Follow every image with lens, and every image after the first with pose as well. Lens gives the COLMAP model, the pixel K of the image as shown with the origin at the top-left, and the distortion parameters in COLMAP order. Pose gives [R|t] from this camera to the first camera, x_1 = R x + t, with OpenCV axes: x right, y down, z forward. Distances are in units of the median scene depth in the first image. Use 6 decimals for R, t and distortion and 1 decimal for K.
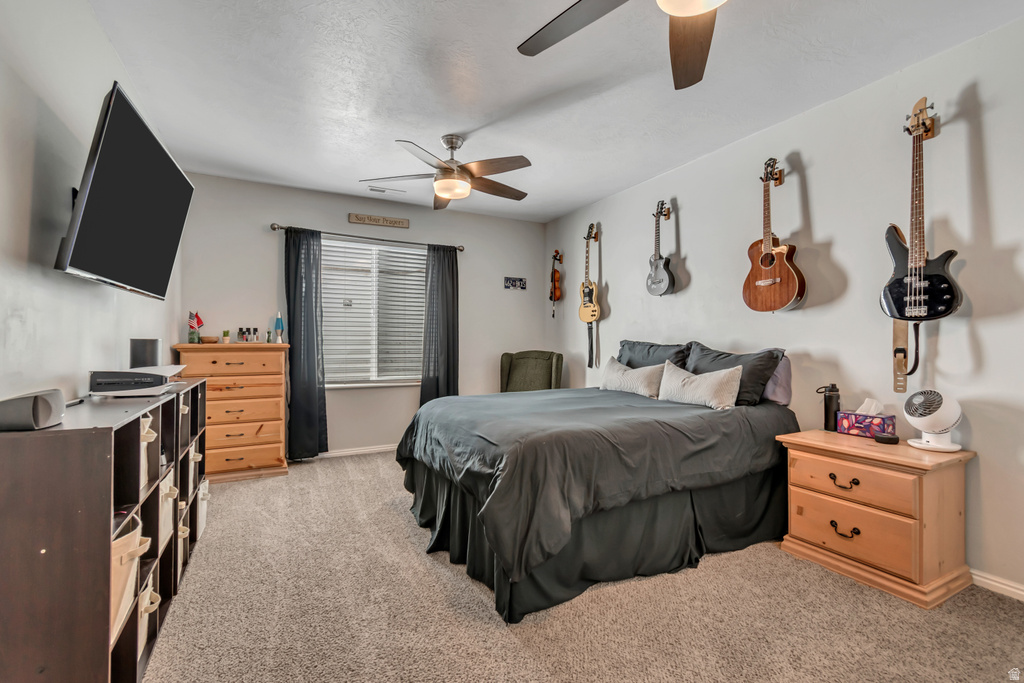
lens RADIAL K [[459.7, 0, 513.2], [0, 459.7, 338.3], [0, 0, 1]] dist [0.007558, -0.003231]
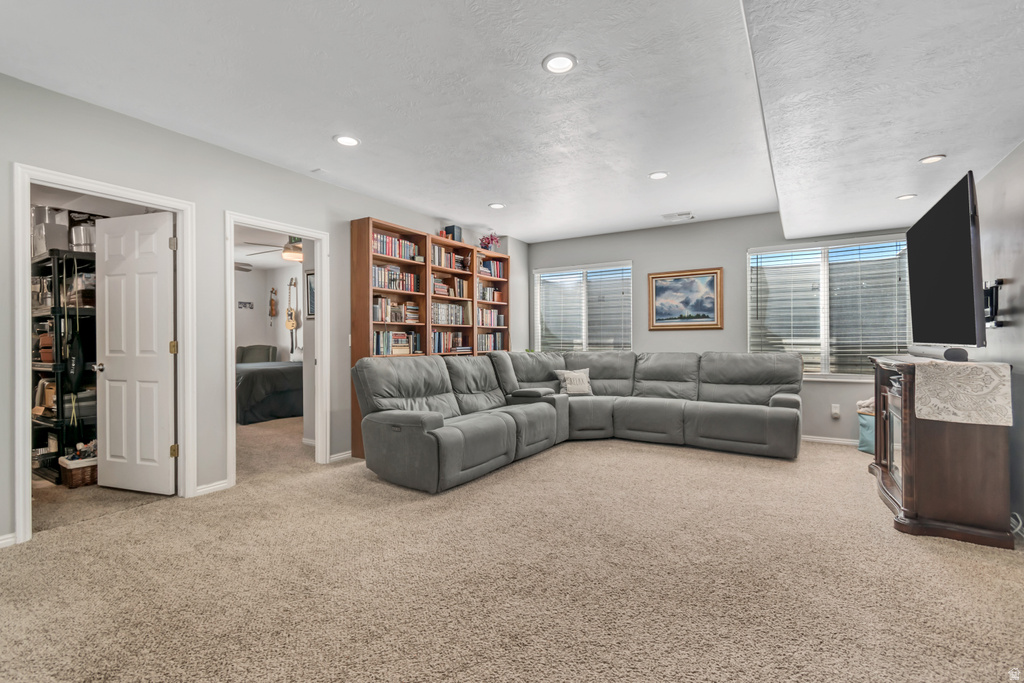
lens RADIAL K [[459.7, 0, 506.8], [0, 459.7, 341.3], [0, 0, 1]] dist [0.007558, -0.003231]
pose [[0.868681, -0.006100, 0.495334, -0.002065], [0.001123, 0.999946, 0.010345, -0.005163], [-0.495370, -0.008431, 0.868641, -1.059295]]
